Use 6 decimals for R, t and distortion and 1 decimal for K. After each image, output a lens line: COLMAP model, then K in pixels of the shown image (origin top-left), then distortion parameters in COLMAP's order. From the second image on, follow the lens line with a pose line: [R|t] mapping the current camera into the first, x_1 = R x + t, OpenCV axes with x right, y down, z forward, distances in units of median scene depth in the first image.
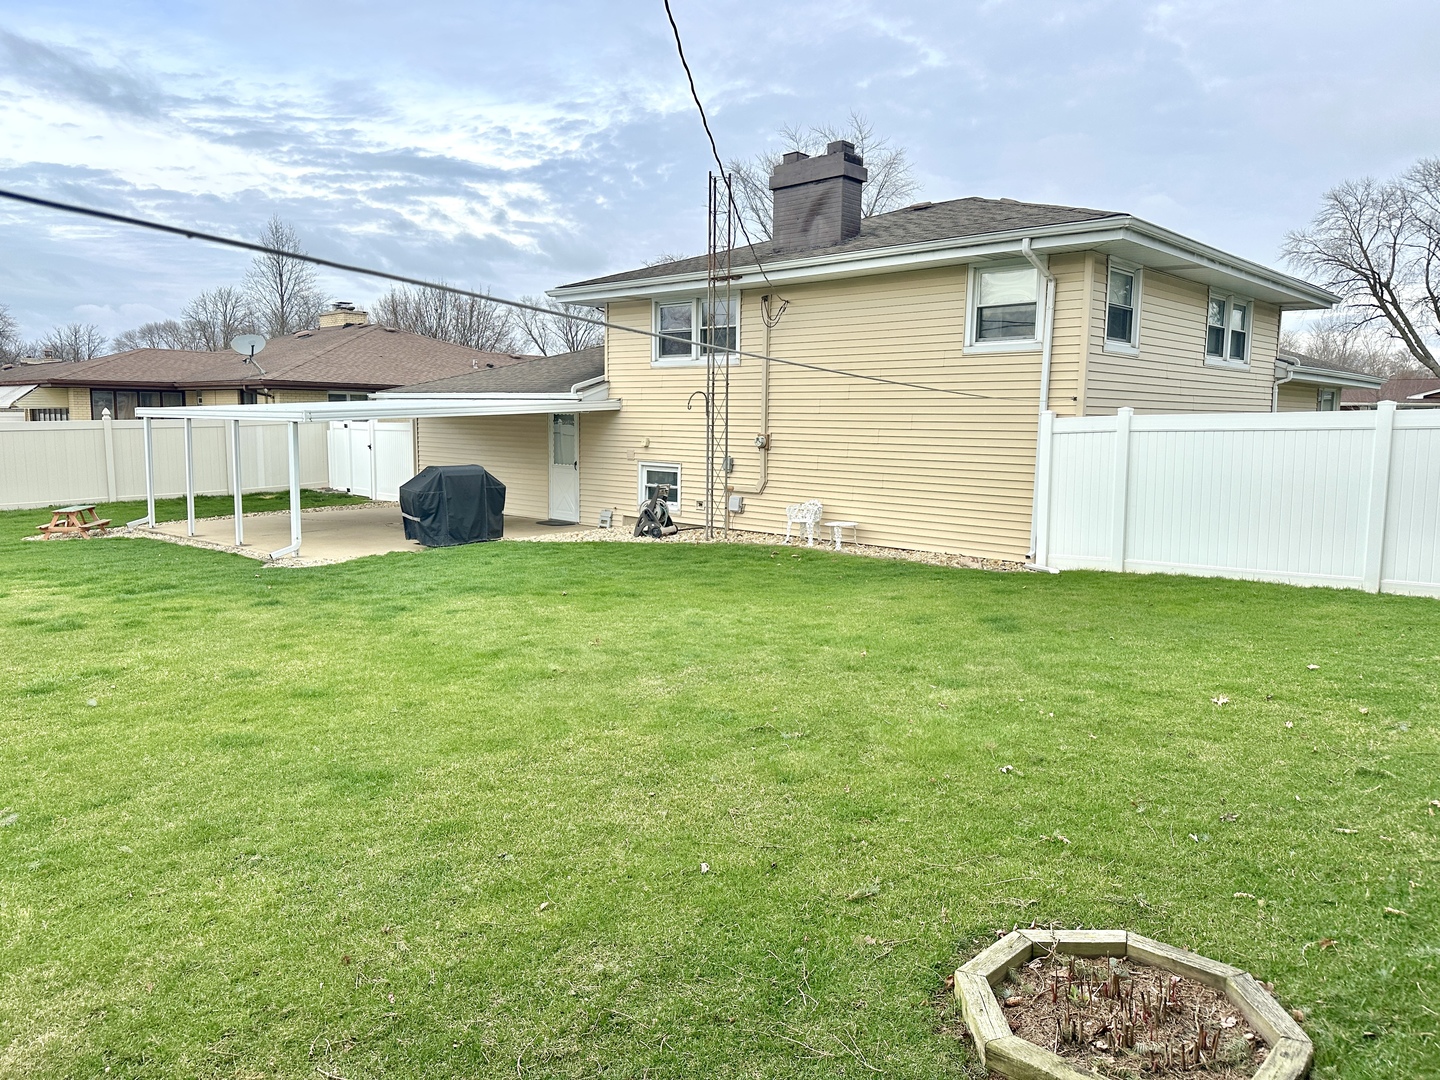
lens RADIAL K [[1004.4, 0, 720.0], [0, 1004.4, 540.0], [0, 0, 1]] dist [0.063994, -0.086516]
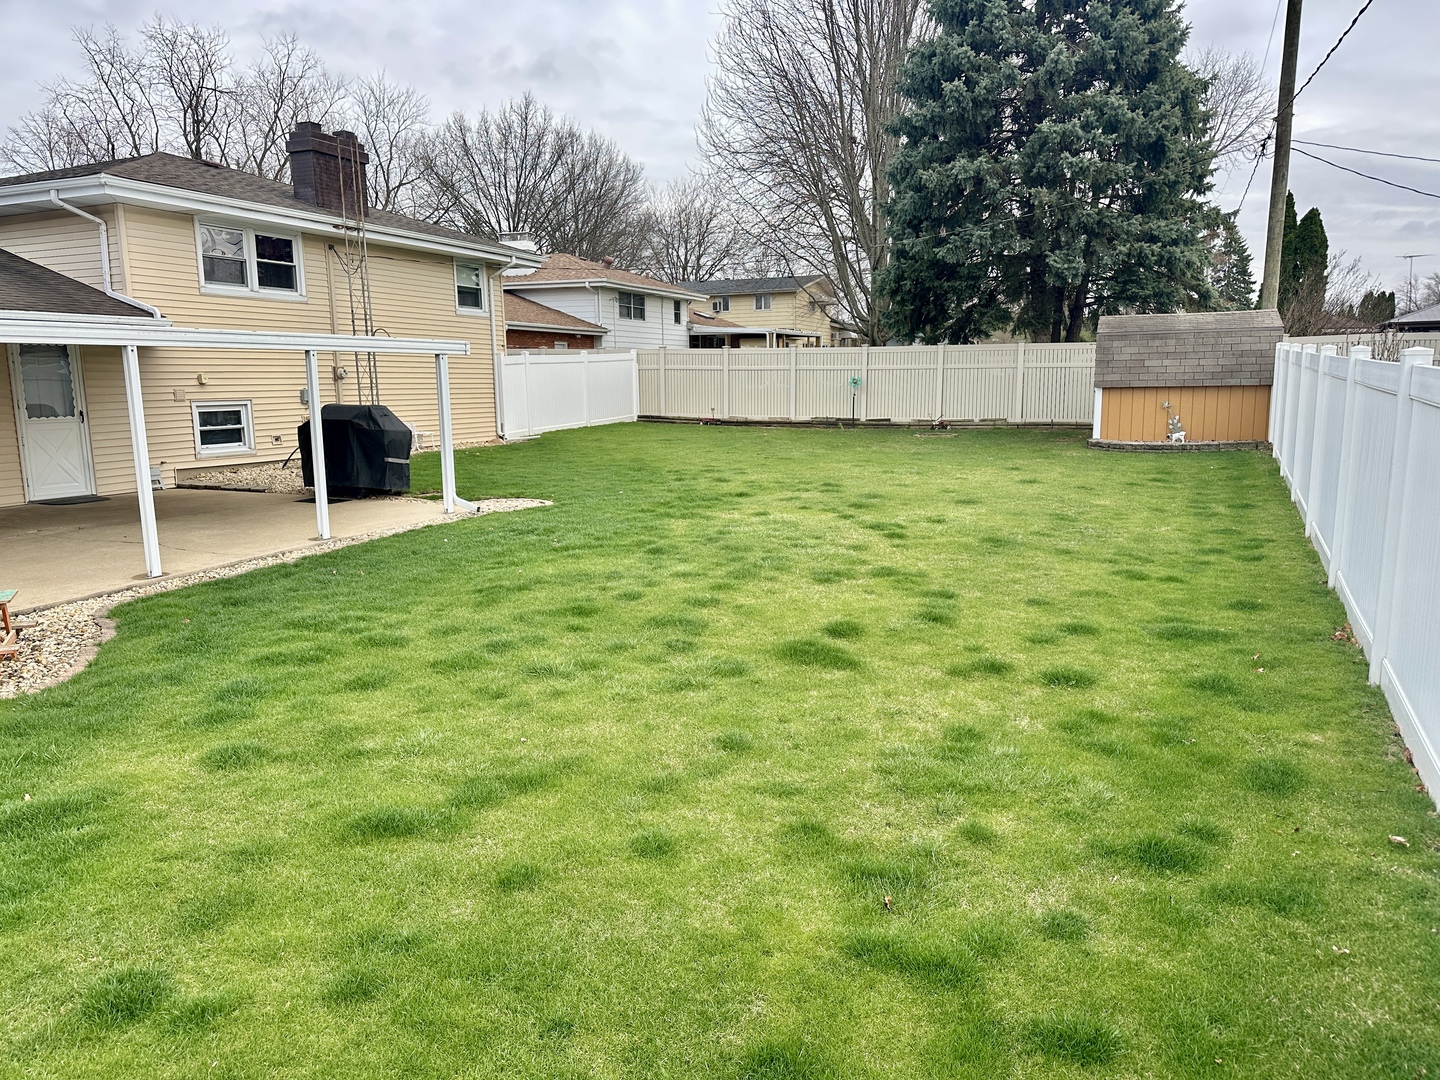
lens RADIAL K [[1004.4, 0, 720.0], [0, 1004.4, 540.0], [0, 0, 1]] dist [0.063994, -0.086516]
pose [[-0.341779, -0.175521, 0.923244, -1.094008], [0.099026, 0.970209, 0.221109, -0.114640], [-0.934549, 0.166996, -0.314215, 0.897097]]
